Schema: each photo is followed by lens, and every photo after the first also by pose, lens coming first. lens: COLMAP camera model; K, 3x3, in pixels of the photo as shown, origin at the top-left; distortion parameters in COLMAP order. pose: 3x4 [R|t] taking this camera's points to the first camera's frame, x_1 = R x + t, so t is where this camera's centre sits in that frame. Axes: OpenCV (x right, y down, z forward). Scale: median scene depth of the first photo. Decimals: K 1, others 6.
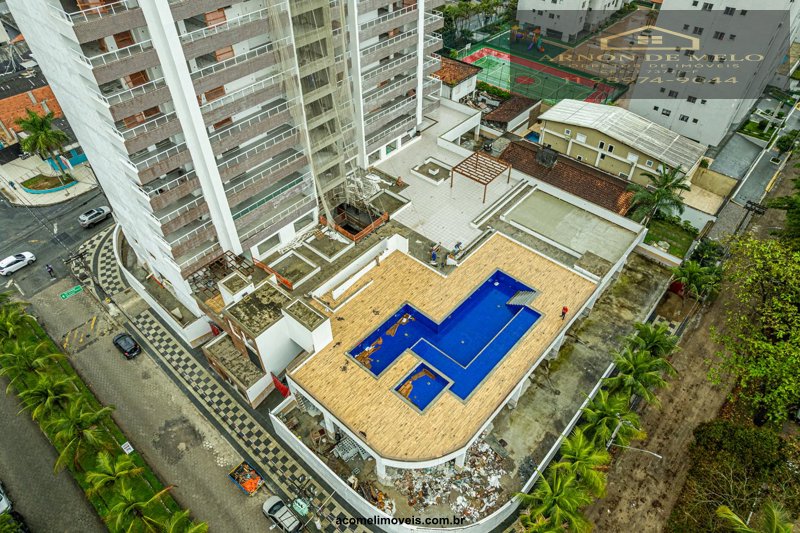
lens RADIAL K [[511.7, 0, 397.8], [0, 511.7, 264.7], [0, 0, 1]] dist [-0.076803, 0.069300]
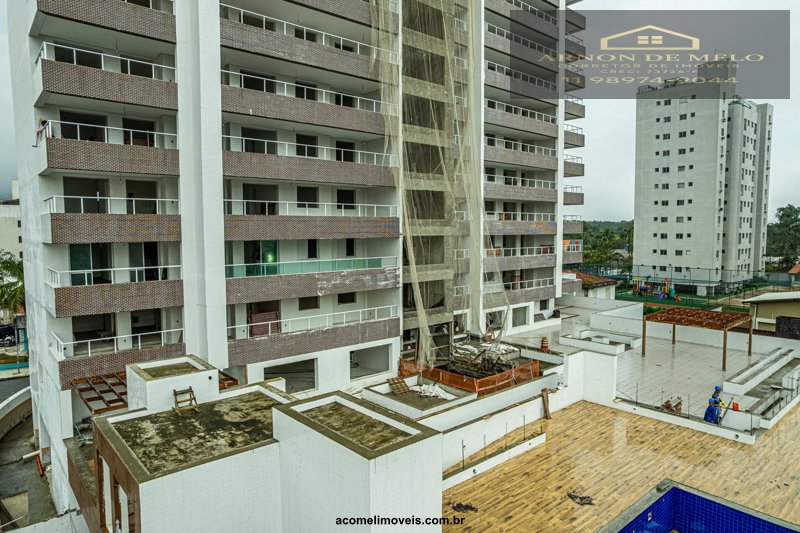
lens RADIAL K [[511.7, 0, 397.8], [0, 511.7, 264.7], [0, 0, 1]] dist [-0.076803, 0.069300]
pose [[0.991368, 0.011942, -0.130563, -0.104450], [-0.094174, 0.757709, -0.645762, 0.176873], [0.091218, 0.652483, 0.752293, 0.631284]]
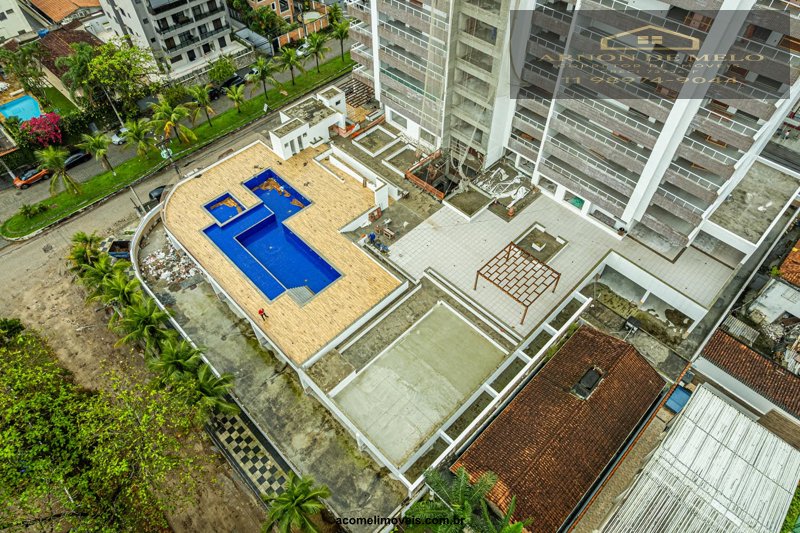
lens RADIAL K [[511.7, 0, 397.8], [0, 511.7, 264.7], [0, 0, 1]] dist [-0.076803, 0.069300]
pose [[-0.063889, 0.784911, -0.616305, 0.745566], [-0.693383, 0.409241, 0.593078, -0.616052], [0.717731, 0.465227, 0.518098, 0.591135]]
